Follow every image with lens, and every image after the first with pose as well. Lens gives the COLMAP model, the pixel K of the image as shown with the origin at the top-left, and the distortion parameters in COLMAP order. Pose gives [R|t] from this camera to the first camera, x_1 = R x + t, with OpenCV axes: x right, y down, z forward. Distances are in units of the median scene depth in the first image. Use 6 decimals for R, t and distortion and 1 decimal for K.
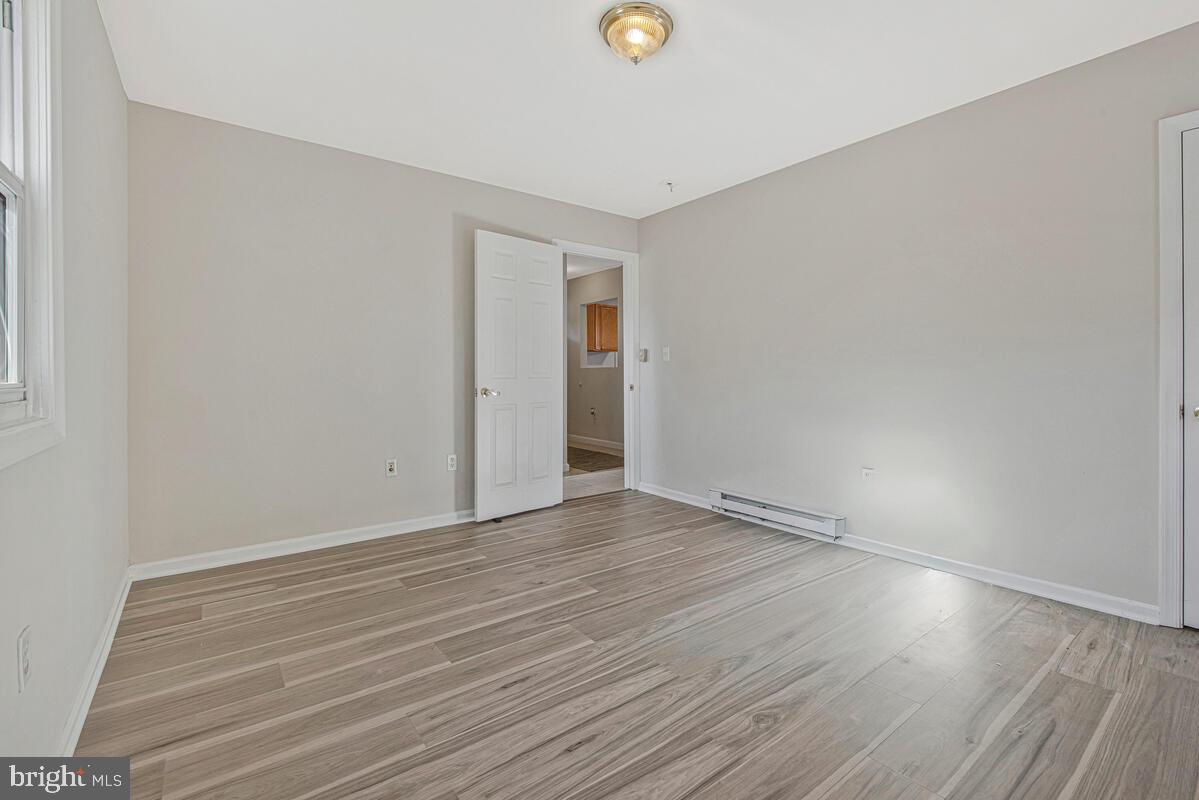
lens RADIAL K [[521.3, 0, 606.2], [0, 521.3, 381.8], [0, 0, 1]] dist [-0.016203, -0.000030]
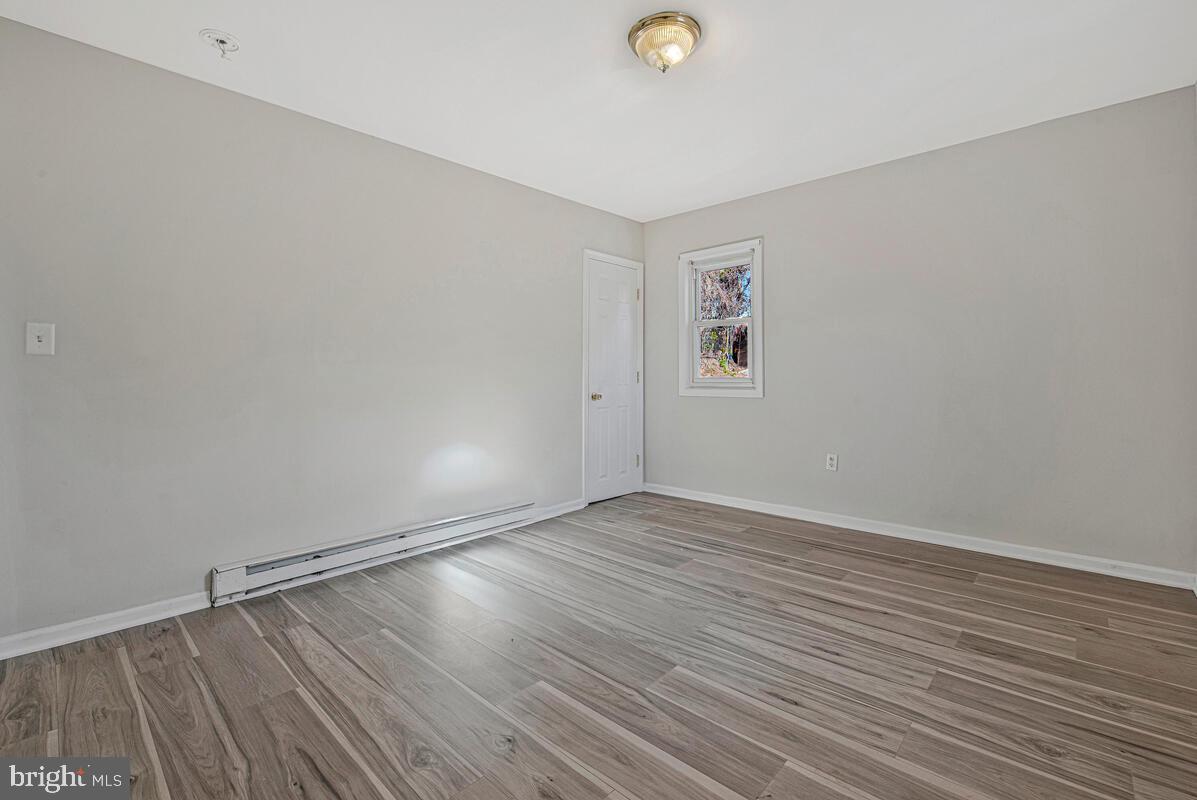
lens RADIAL K [[520.4, 0, 605.2], [0, 520.4, 381.8], [0, 0, 1]] dist [-0.016203, -0.000030]
pose [[-0.170720, -0.002284, 0.985317, -0.997985], [0.017042, 0.999841, 0.005270, -0.022291], [-0.985172, 0.017691, -0.170654, 1.383815]]
